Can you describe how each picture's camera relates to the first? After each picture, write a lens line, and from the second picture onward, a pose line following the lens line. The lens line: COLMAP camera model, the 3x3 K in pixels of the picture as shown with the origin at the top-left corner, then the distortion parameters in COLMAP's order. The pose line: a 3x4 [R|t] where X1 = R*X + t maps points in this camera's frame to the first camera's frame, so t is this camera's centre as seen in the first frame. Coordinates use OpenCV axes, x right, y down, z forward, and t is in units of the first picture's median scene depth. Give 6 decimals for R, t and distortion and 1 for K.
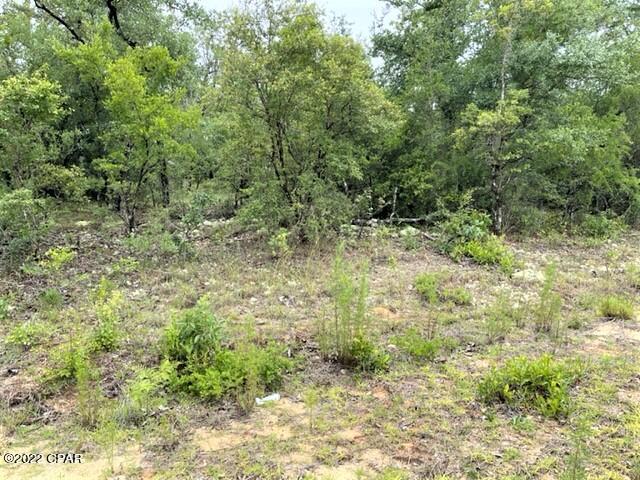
lens RADIAL K [[482.7, 0, 318.1], [0, 482.7, 244.9], [0, 0, 1]] dist [0.042401, -0.063727]
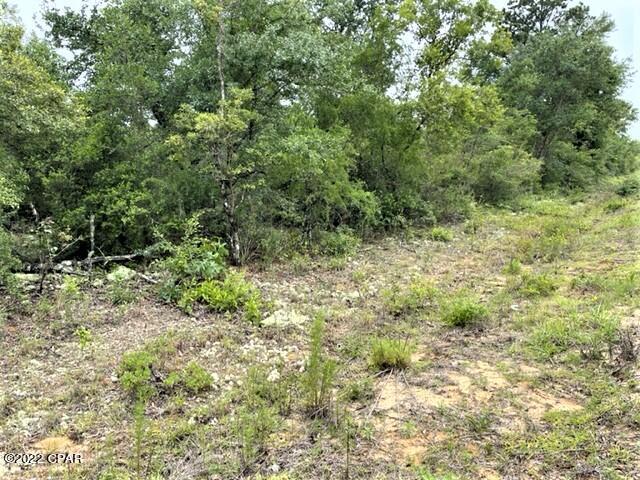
lens RADIAL K [[482.7, 0, 333.7], [0, 482.7, 242.3], [0, 0, 1]] dist [0.042401, -0.063727]
pose [[0.844451, -0.088839, 0.528213, 0.086191], [0.112438, 0.993578, -0.012647, -0.032969], [-0.523698, 0.070071, 0.849017, 0.233733]]
